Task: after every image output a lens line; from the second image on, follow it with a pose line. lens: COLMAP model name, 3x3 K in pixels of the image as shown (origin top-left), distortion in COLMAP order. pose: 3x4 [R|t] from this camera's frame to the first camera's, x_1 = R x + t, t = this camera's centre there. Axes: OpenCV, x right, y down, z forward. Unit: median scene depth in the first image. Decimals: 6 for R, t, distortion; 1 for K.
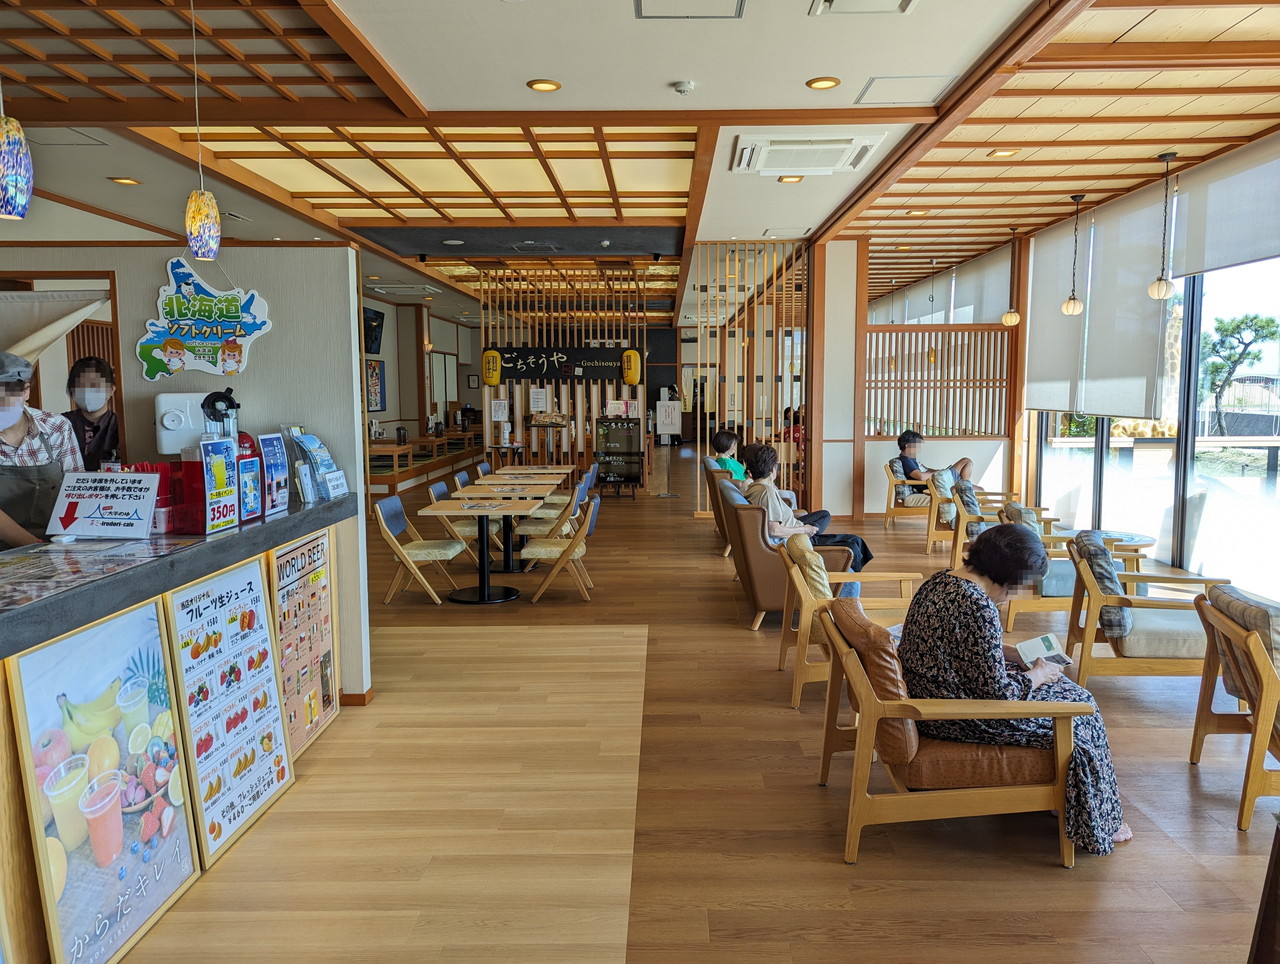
lens RADIAL K [[899.8, 0, 651.0], [0, 899.8, 482.0], [0, 0, 1]] dist [0.045789, -0.022321]
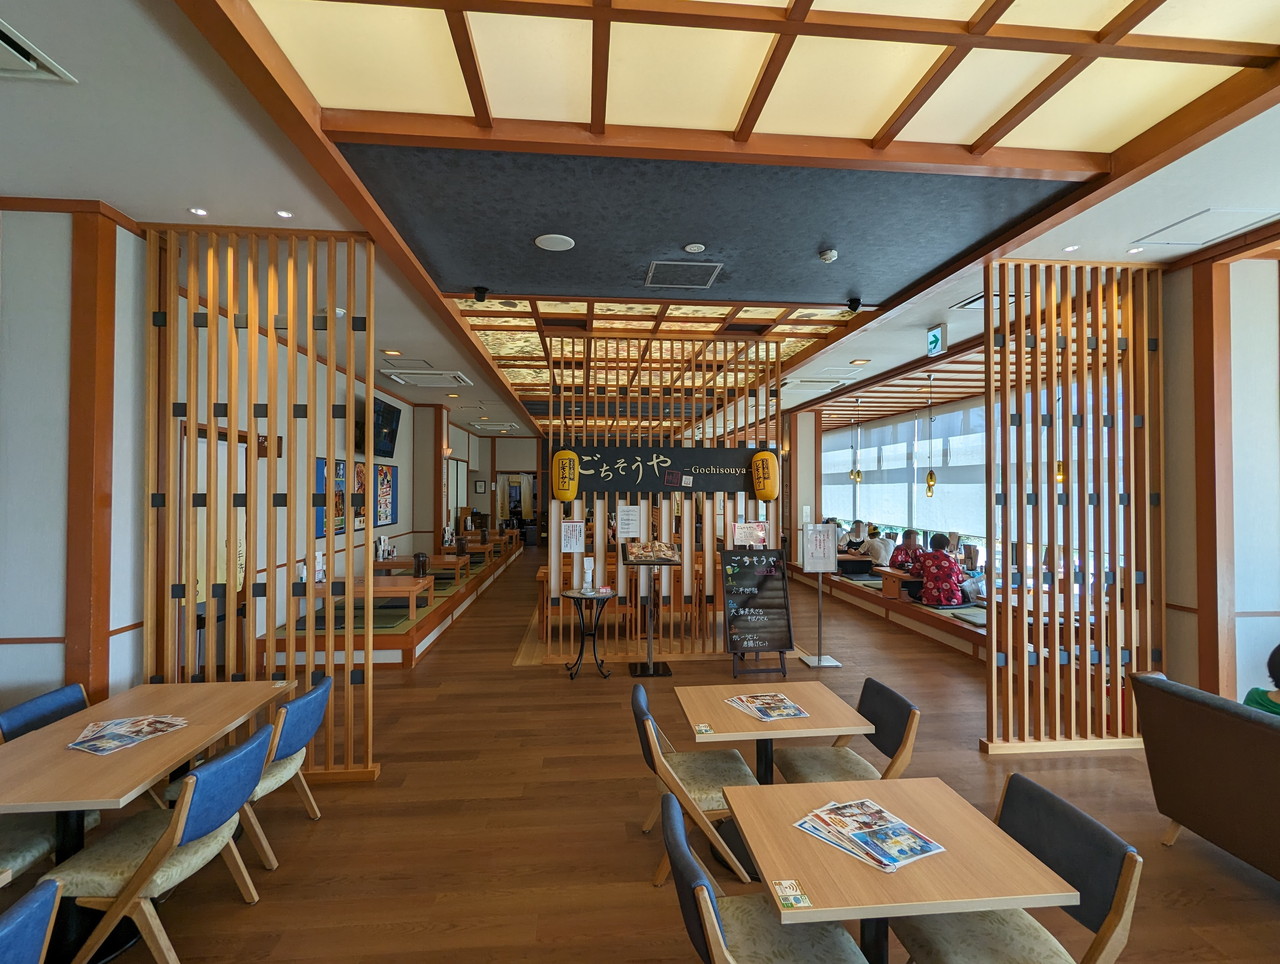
lens RADIAL K [[604.4, 0, 631.4], [0, 604.4, 477.8], [0, 0, 1]] dist [-0.002384, -0.000026]
pose [[0.995372, 0.005962, 0.095908, -0.166773], [0.005530, 0.992864, -0.119121, -0.068813], [-0.095933, 0.119101, 0.988237, 0.531972]]
